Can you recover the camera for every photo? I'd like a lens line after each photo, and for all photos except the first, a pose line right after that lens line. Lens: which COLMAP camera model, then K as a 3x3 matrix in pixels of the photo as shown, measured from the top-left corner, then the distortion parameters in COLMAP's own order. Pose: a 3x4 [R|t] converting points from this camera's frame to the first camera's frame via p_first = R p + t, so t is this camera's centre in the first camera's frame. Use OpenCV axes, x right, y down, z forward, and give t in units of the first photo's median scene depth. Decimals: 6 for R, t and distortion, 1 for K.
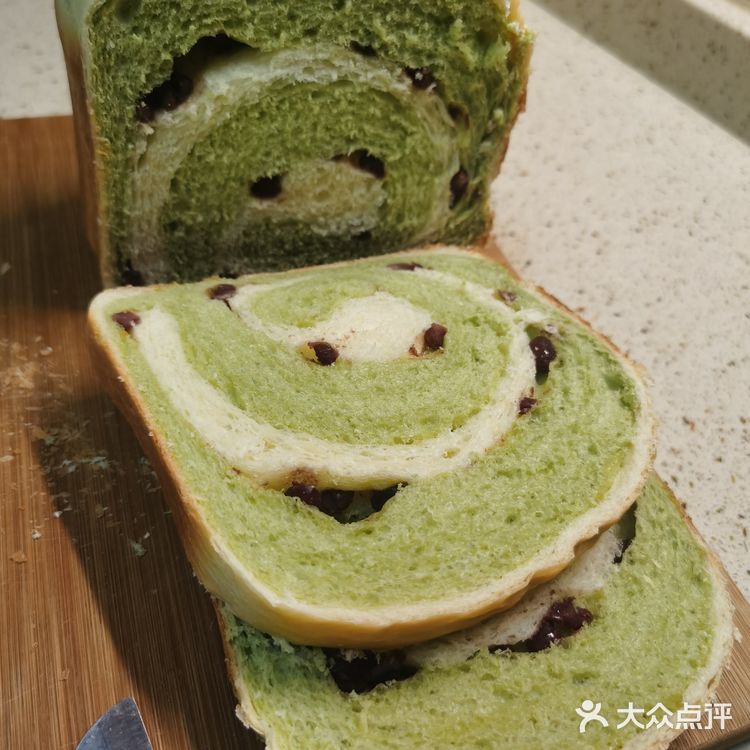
lens RADIAL K [[737.7, 0, 375.1], [0, 737.7, 395.8], [0, 0, 1]] dist [-0.001911, -0.043144]
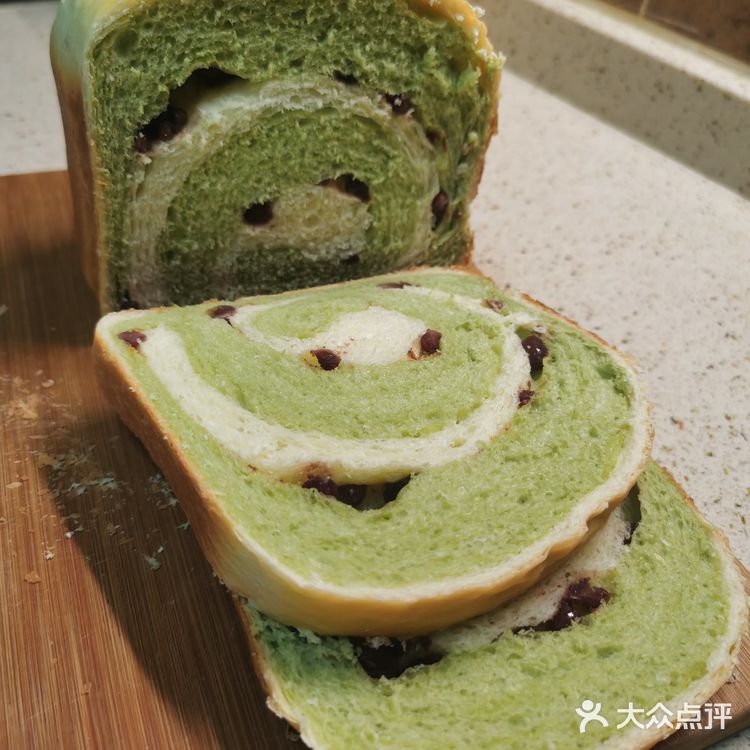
lens RADIAL K [[737.7, 0, 375.1], [0, 737.7, 395.8], [0, 0, 1]] dist [-0.001911, -0.043144]
pose [[0.997329, -0.062703, 0.037464, -0.042724], [0.065976, 0.993414, -0.093681, 0.092291], [-0.031343, 0.095903, 0.994897, -0.022015]]
